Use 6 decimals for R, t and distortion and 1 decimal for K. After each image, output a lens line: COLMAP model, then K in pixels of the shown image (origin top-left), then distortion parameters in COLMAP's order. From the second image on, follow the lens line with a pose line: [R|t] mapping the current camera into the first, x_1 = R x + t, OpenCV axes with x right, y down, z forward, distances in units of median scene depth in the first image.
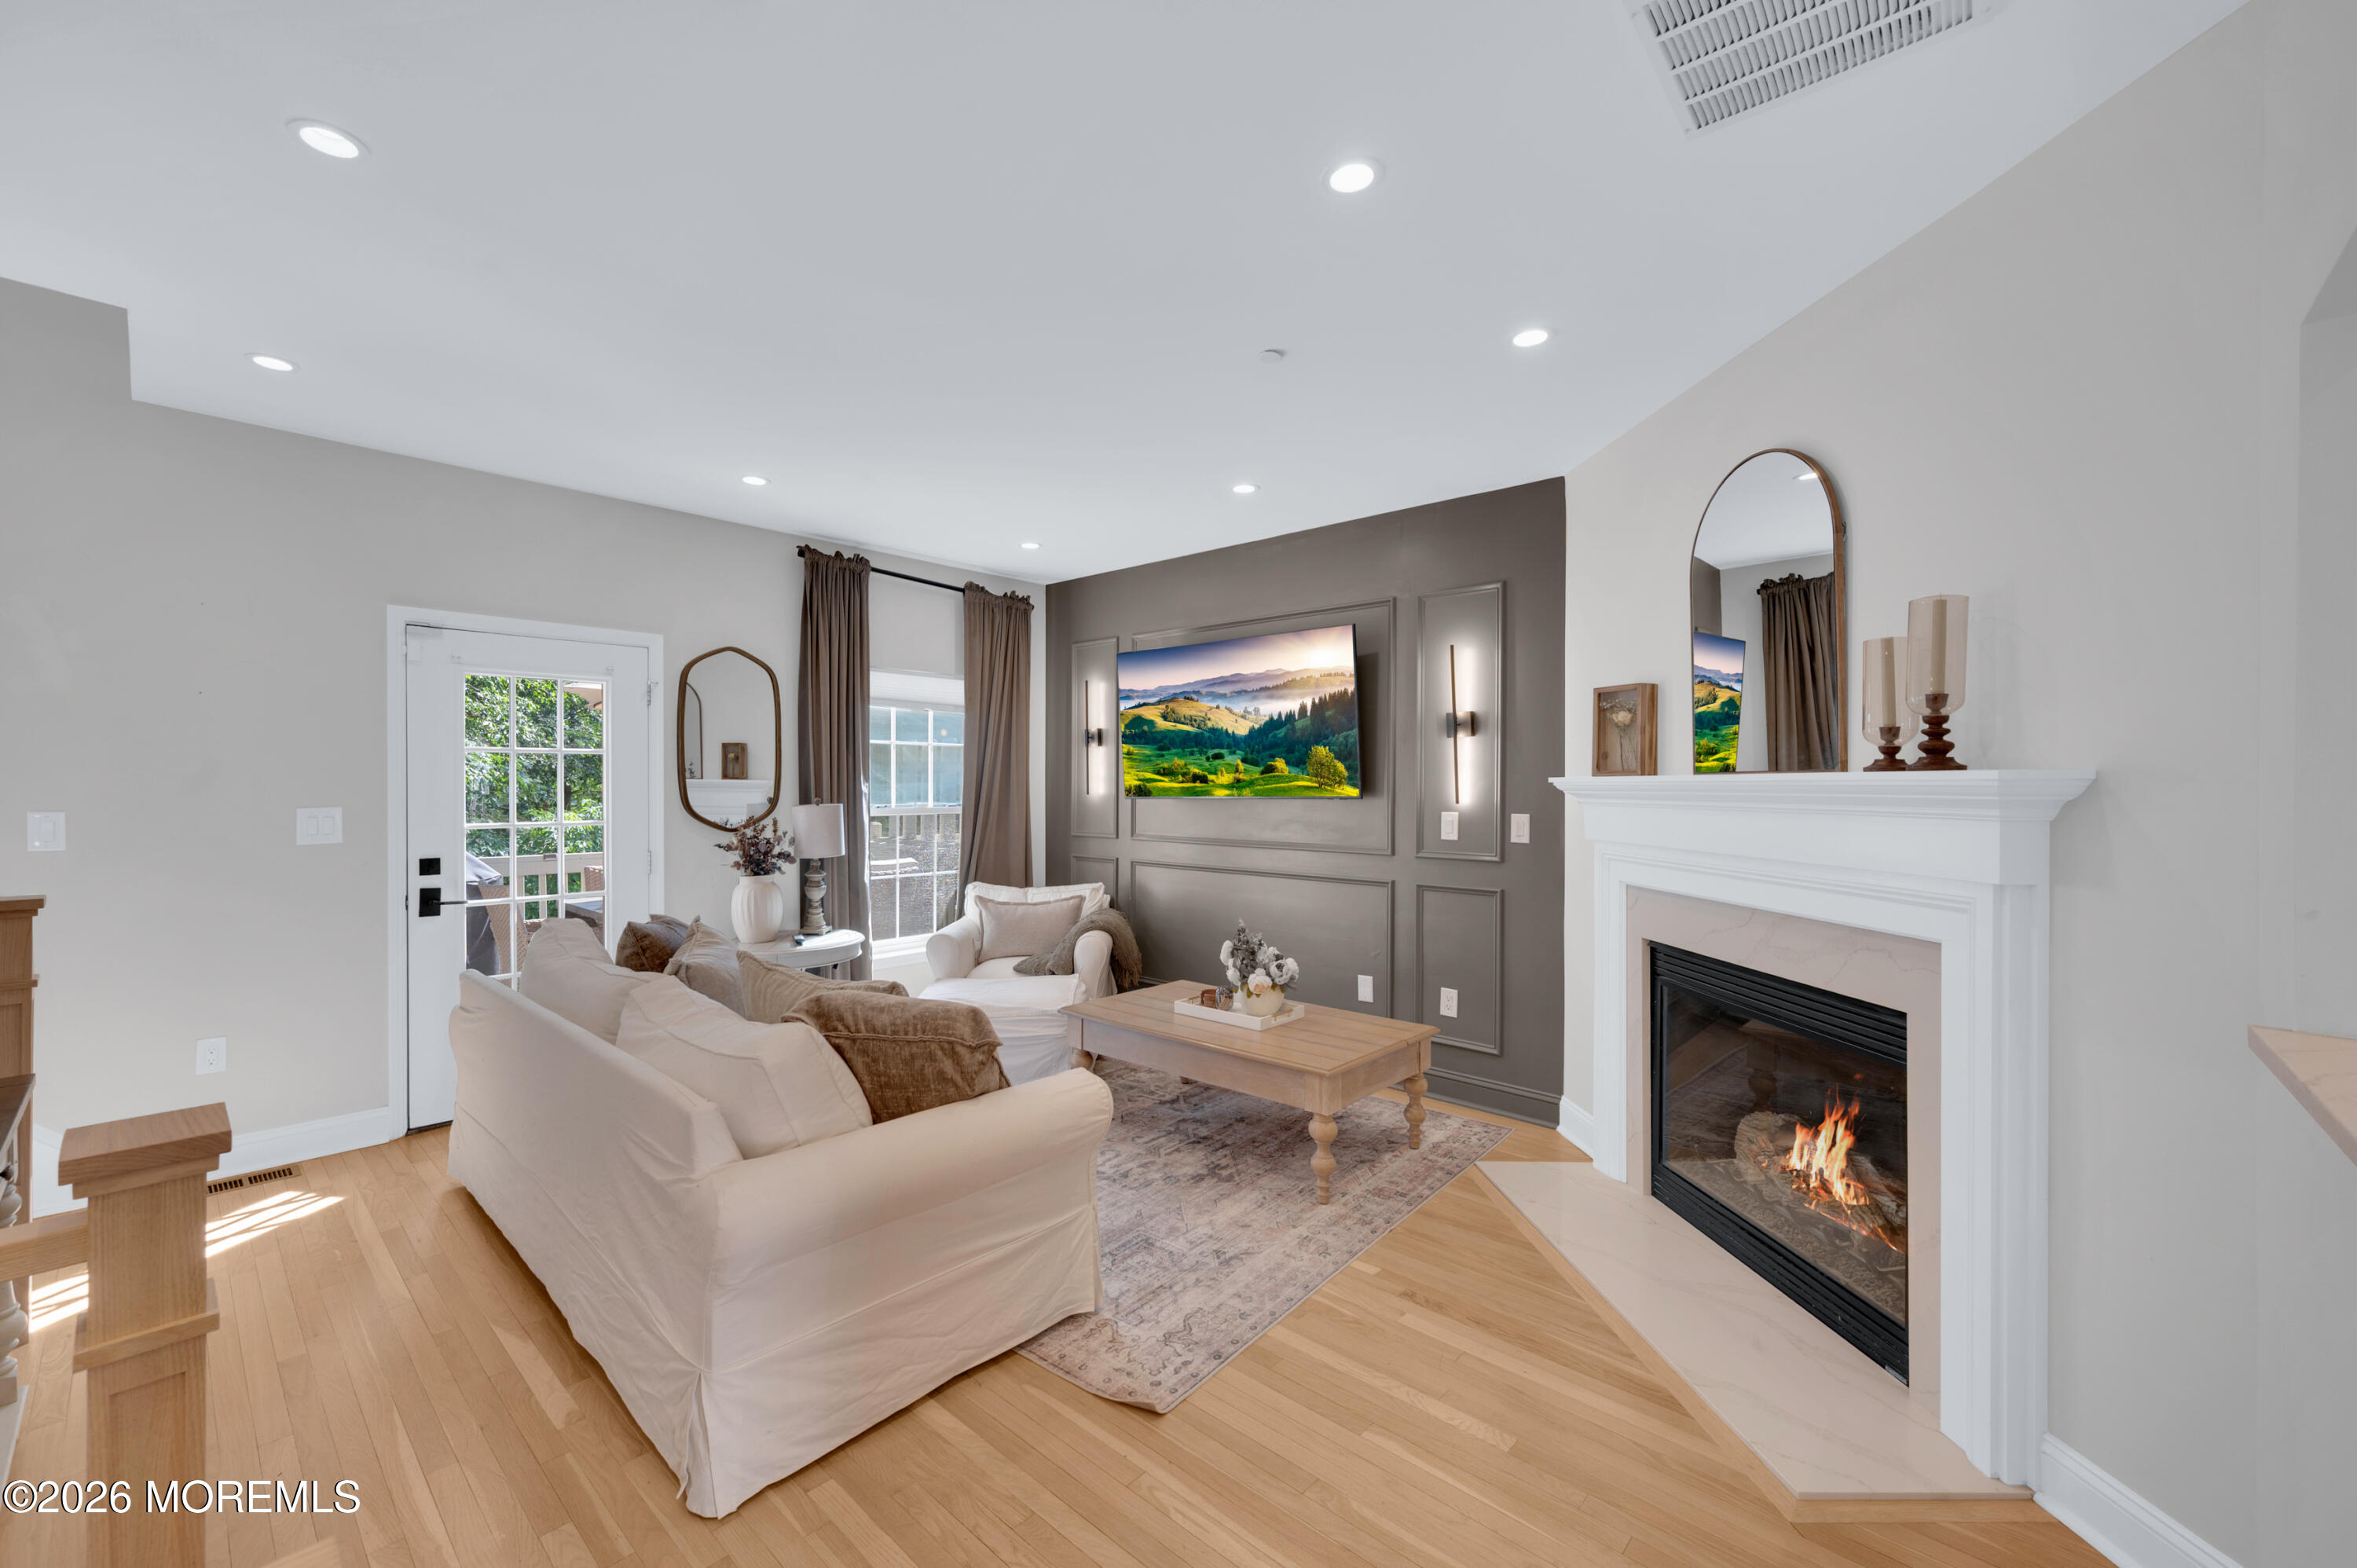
lens RADIAL K [[927.6, 0, 1161.2], [0, 927.6, 785.9], [0, 0, 1]] dist [-0.001673, -0.000044]
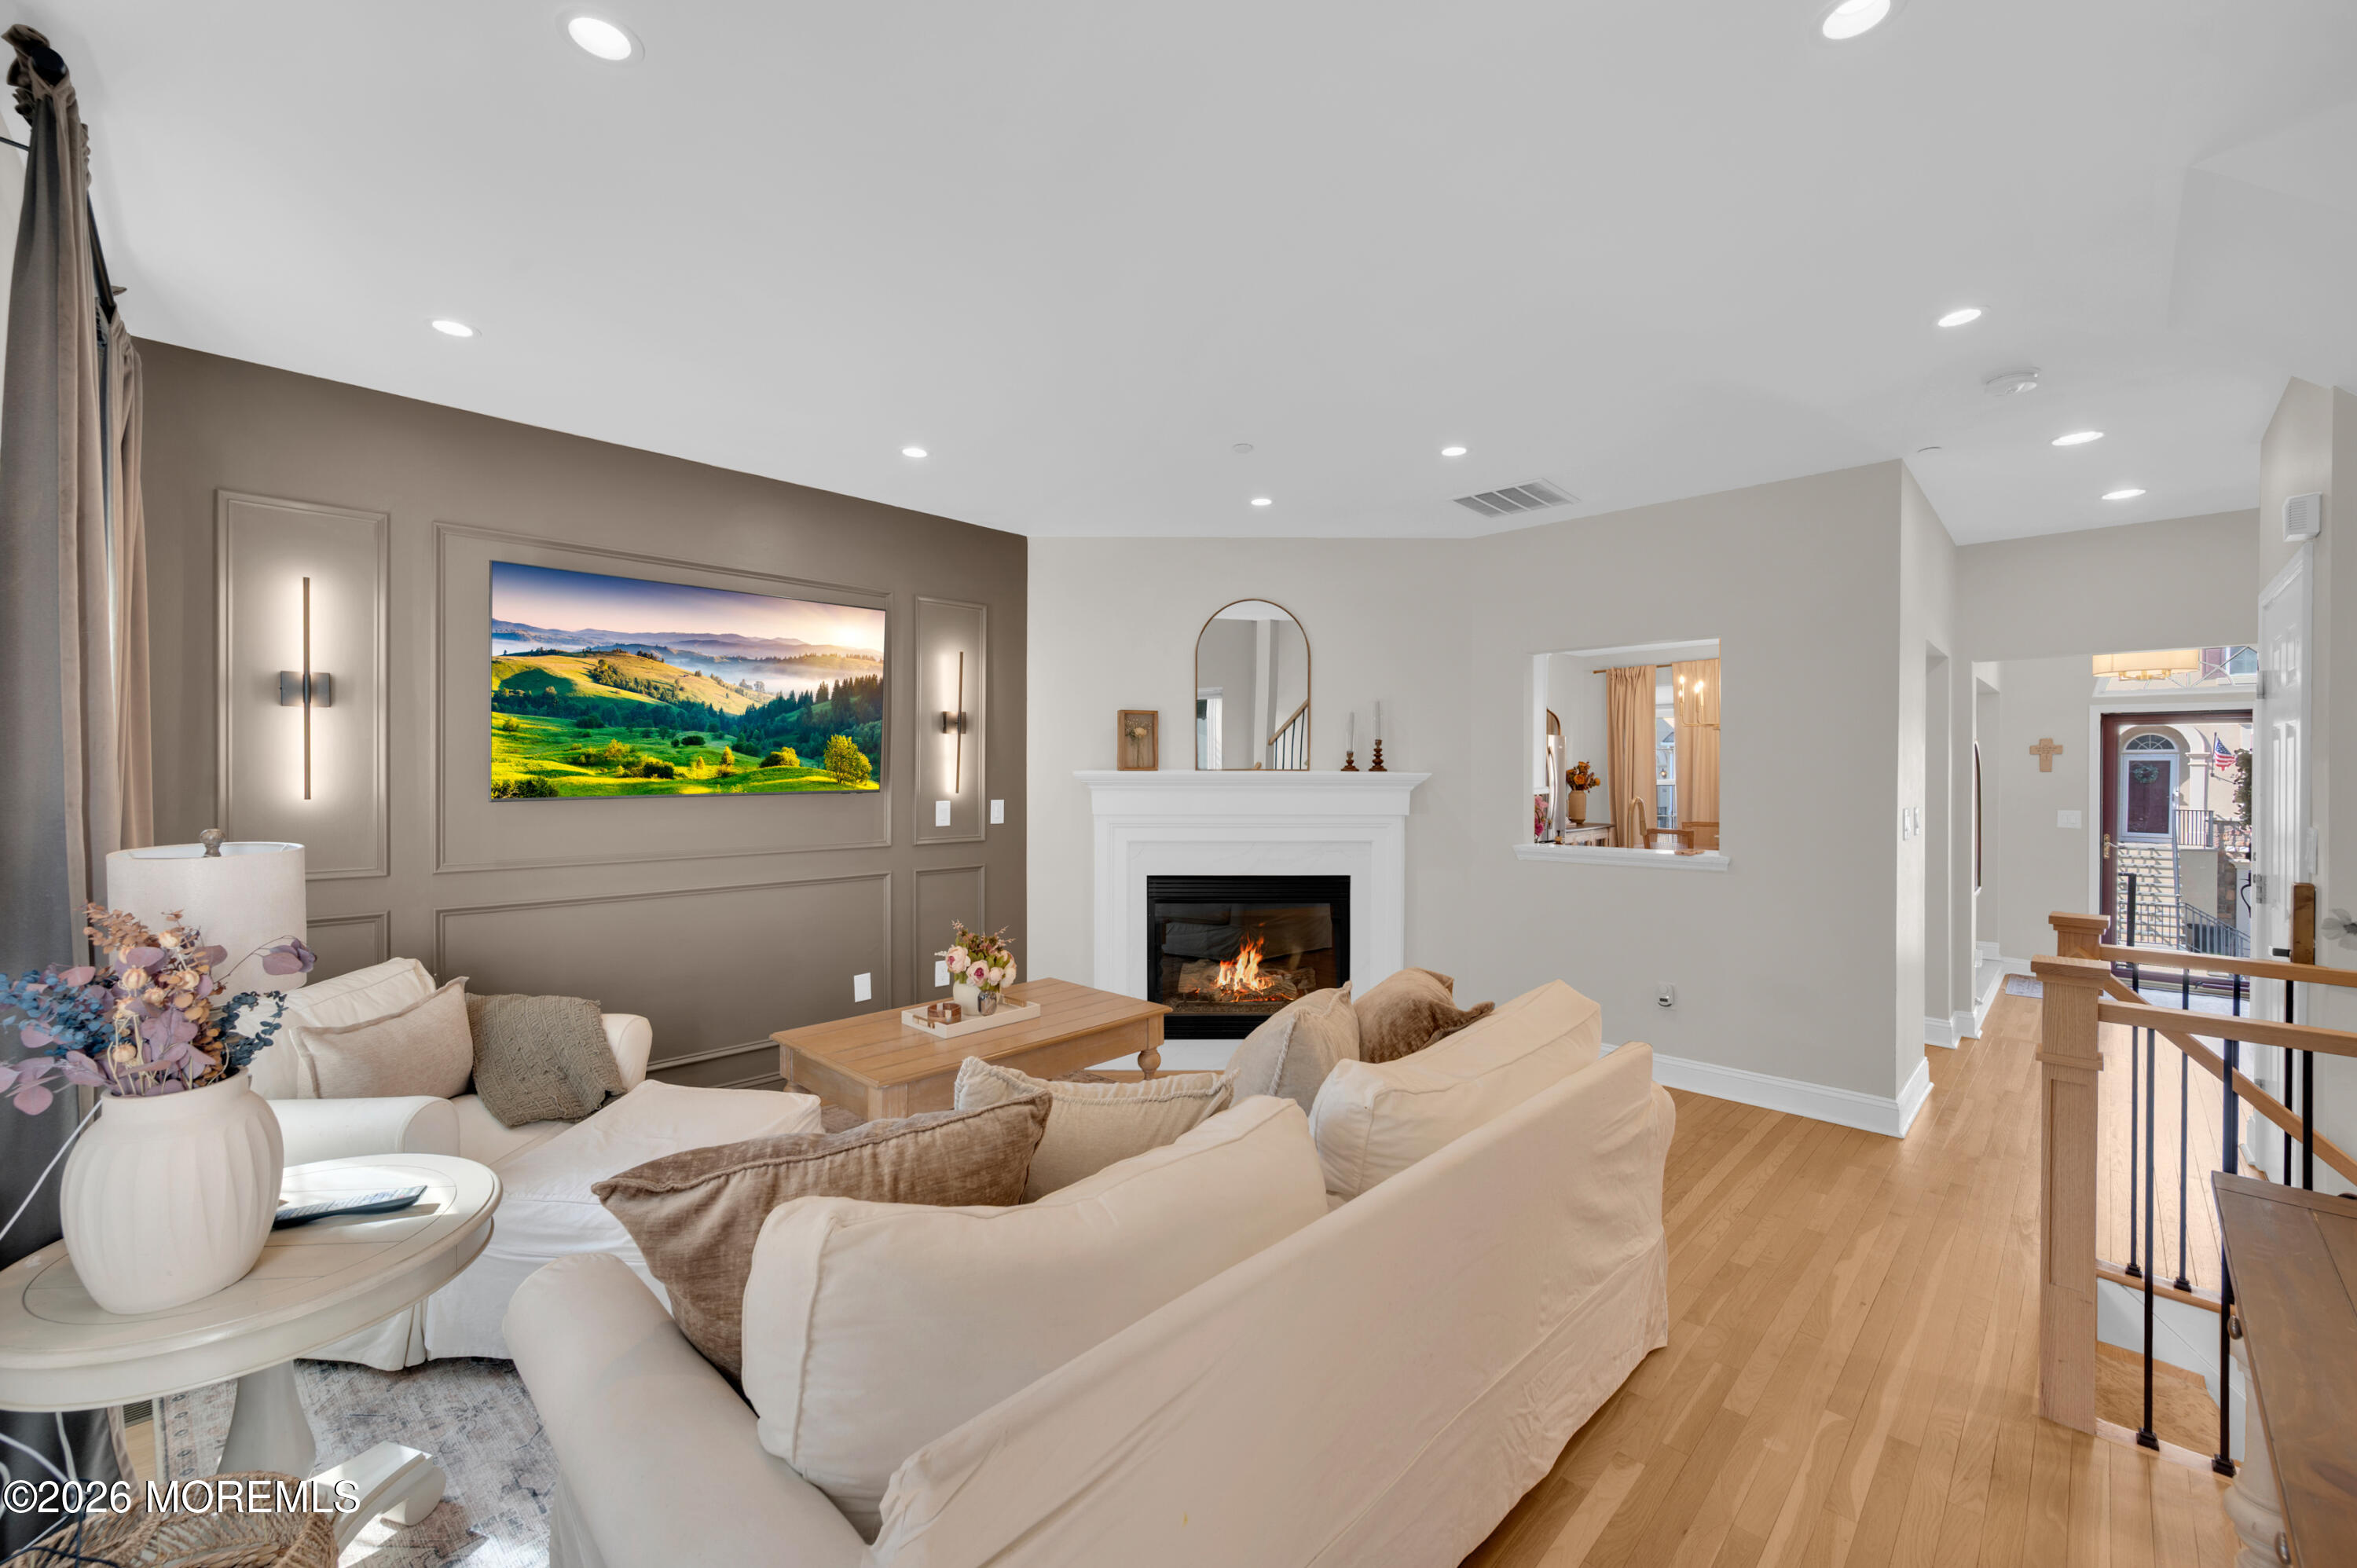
lens RADIAL K [[950.1, 0, 1167.9], [0, 950.1, 775.0], [0, 0, 1]] dist [0.027957, -0.000003]
pose [[0.024890, 0.002077, 0.999688, -0.718678], [0.004946, 0.999985, -0.002201, -0.001775], [-0.999678, 0.004999, 0.024879, 0.634438]]
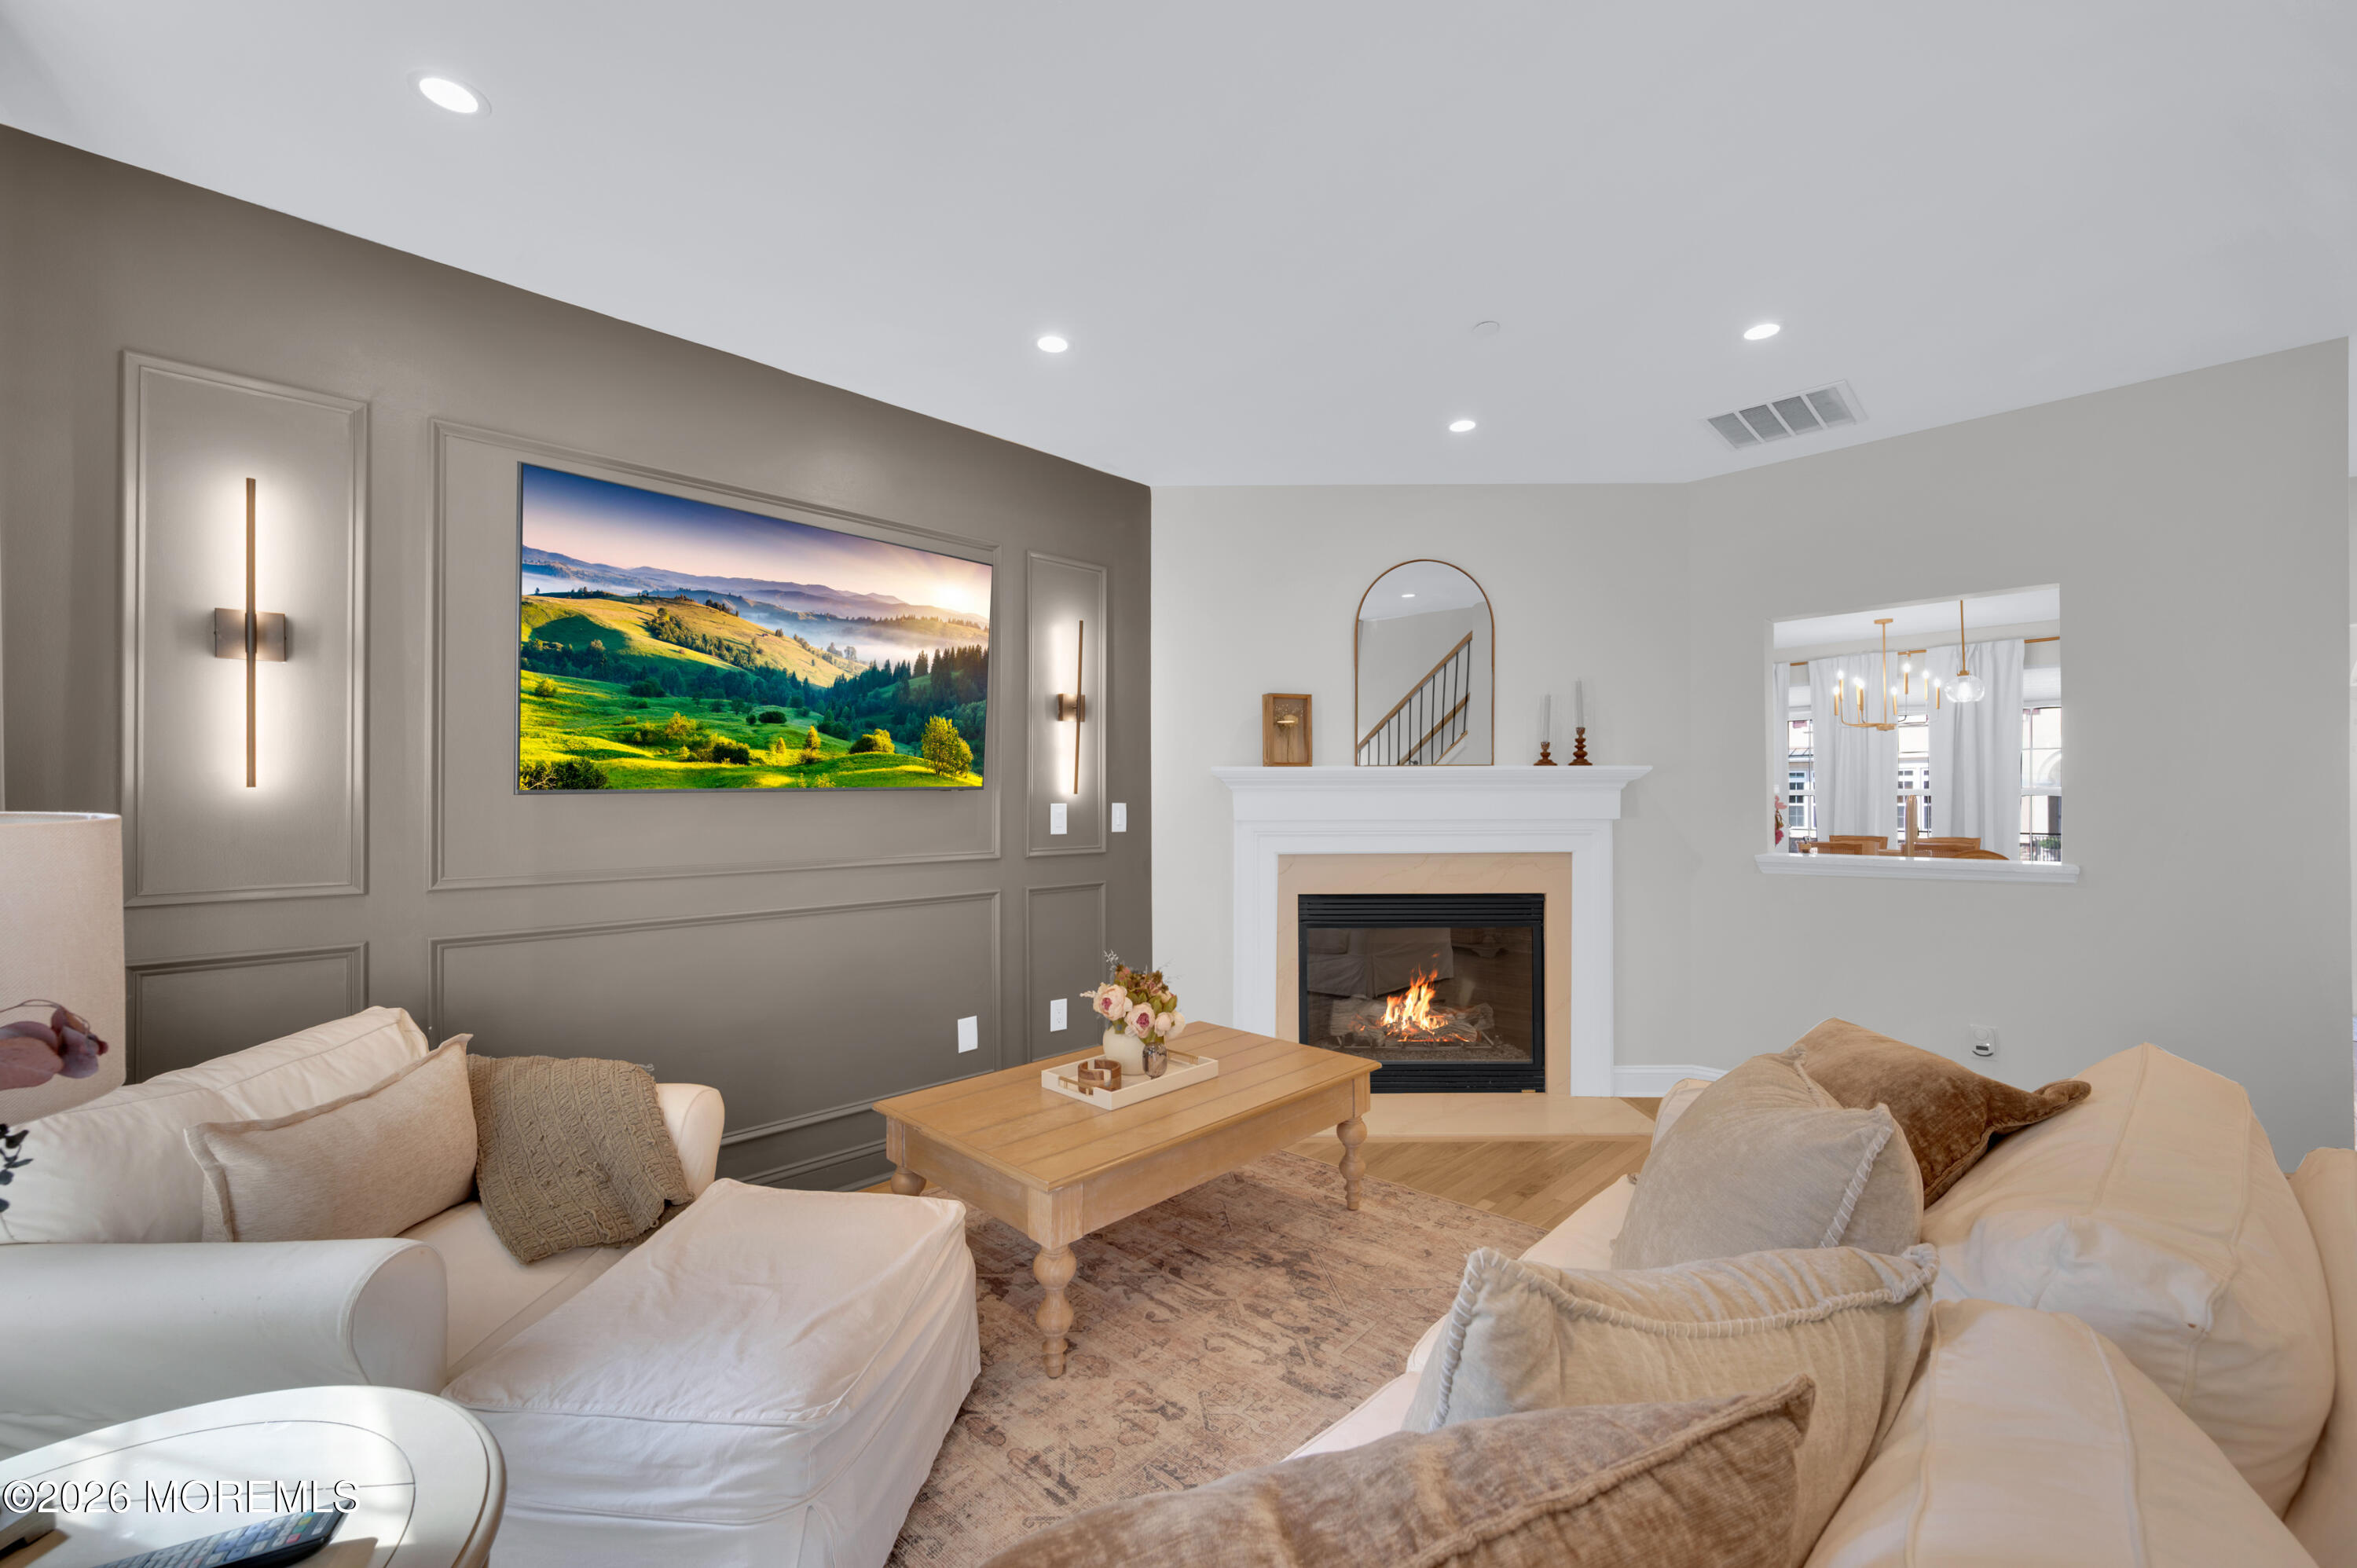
lens RADIAL K [[927.6, 0, 1161.2], [0, 927.6, 785.9], [0, 0, 1]] dist [-0.001673, -0.000044]
pose [[0.067353, 0.009433, 0.997685, -0.523056], [0.004881, 0.999940, -0.009784, 0.018100], [-0.997717, 0.005528, 0.067303, 0.753561]]
